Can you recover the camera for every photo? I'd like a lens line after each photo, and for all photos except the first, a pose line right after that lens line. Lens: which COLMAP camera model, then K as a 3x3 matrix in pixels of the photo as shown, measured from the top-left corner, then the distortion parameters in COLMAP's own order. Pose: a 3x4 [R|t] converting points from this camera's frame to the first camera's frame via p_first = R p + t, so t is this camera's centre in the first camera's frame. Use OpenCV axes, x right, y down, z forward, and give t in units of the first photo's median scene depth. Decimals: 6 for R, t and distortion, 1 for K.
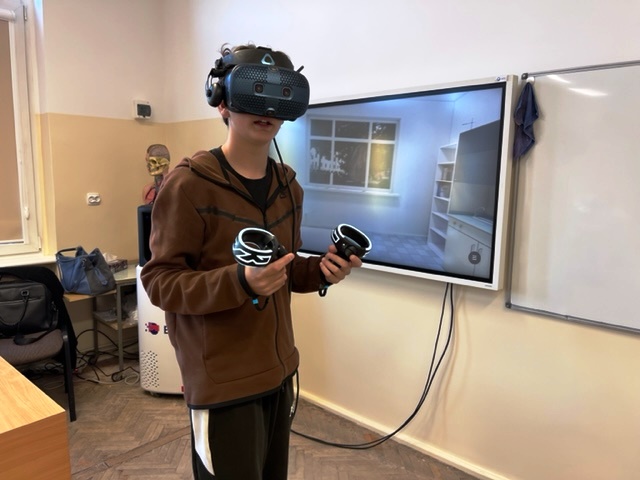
lens RADIAL K [[480.1, 0, 319.4], [0, 480.1, 239.3], [0, 0, 1]] dist [0.008840, -0.008944]
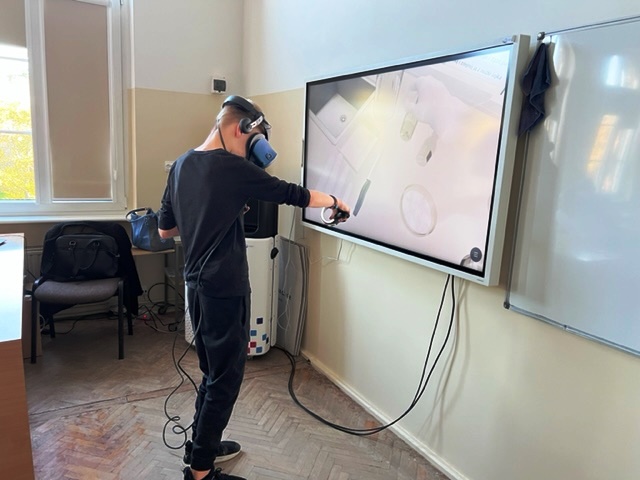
lens RADIAL K [[480.1, 0, 318.0], [0, 480.1, 235.8], [0, 0, 1]] dist [0.008840, -0.008944]
pose [[0.949512, 0.085791, -0.301773, 0.264963], [-0.075620, 0.996109, 0.045249, -0.001112], [0.304481, -0.020145, 0.952305, 0.059258]]
